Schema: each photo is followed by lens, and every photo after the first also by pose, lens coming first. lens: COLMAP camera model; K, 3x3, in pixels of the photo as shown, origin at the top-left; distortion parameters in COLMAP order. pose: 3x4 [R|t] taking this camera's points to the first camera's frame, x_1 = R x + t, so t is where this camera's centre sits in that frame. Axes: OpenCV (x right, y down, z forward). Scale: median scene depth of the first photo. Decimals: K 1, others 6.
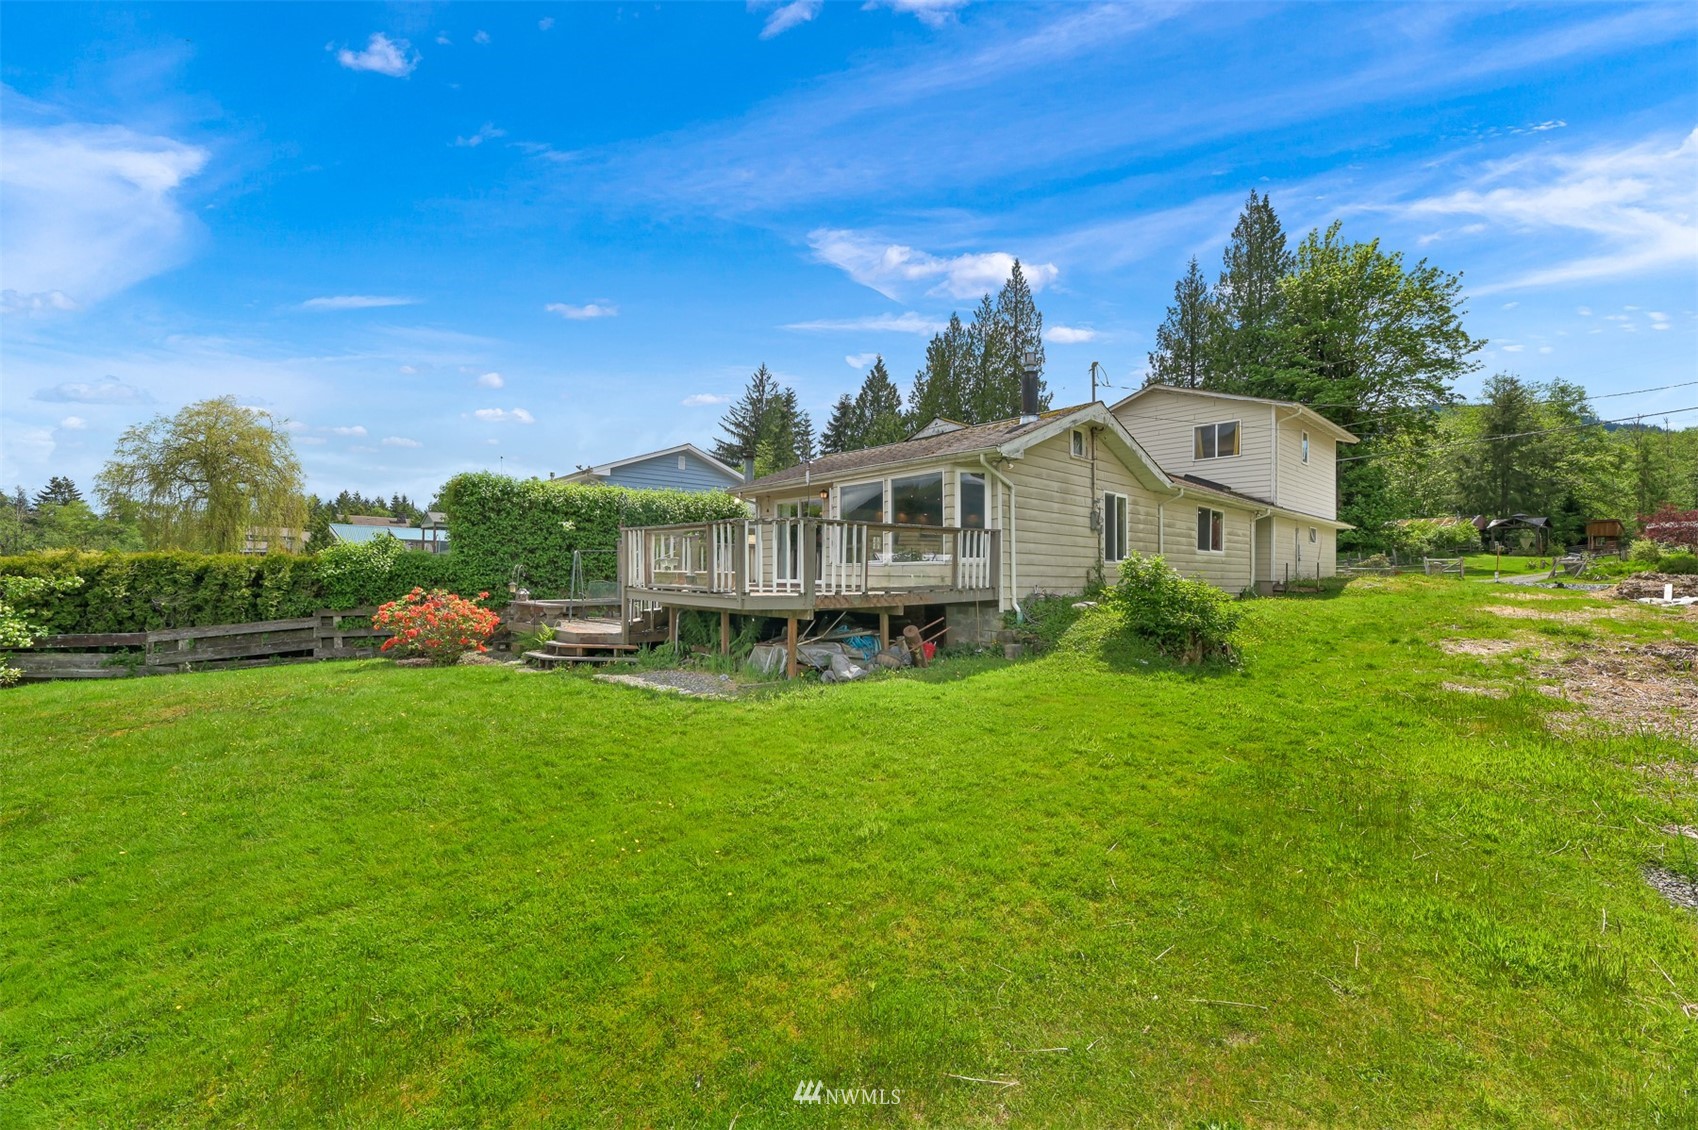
lens RADIAL K [[677.0, 0, 854.0], [0, 677.0, 572.1], [0, 0, 1]] dist [0.014095, -0.000914]
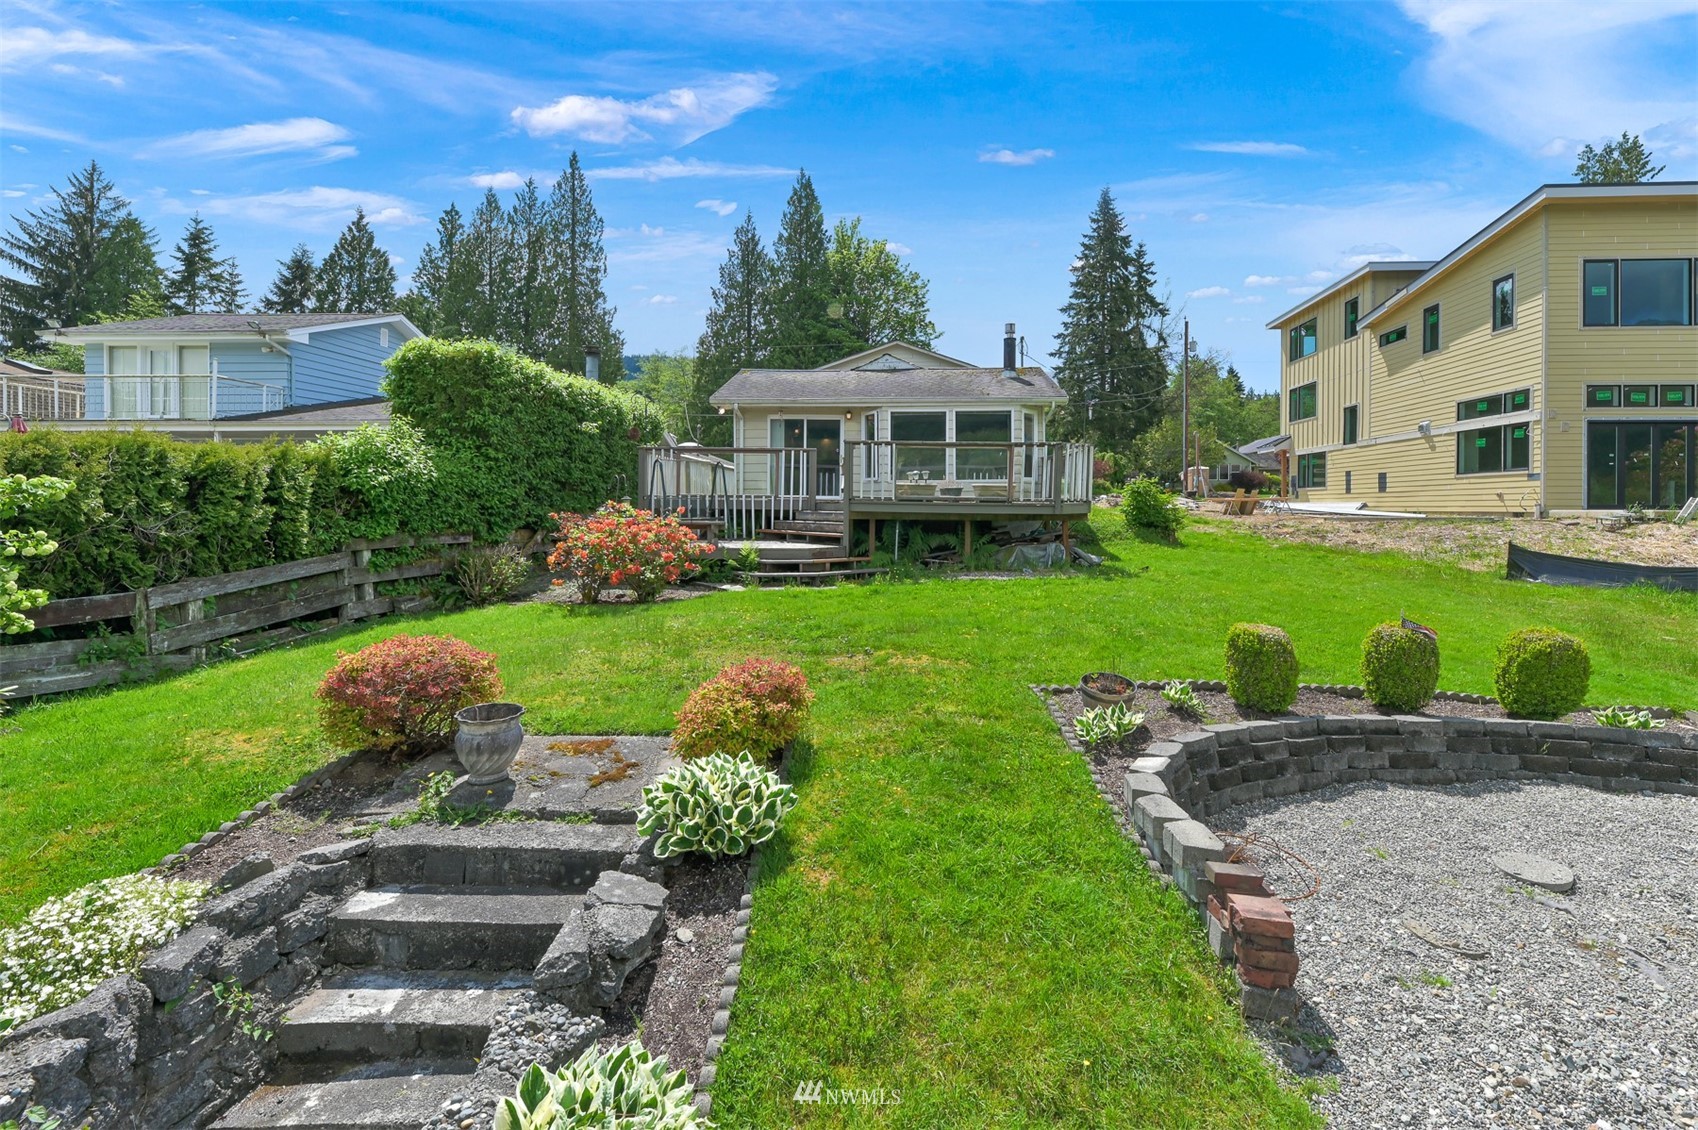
lens RADIAL K [[677.0, 0, 921.6], [0, 677.0, 504.5], [0, 0, 1]] dist [0.014095, -0.000914]
pose [[0.695103, -0.017651, 0.718694, -0.100186], [0.008370, 0.999829, 0.016460, 0.002056], [-0.718862, -0.005425, 0.695132, 0.024028]]
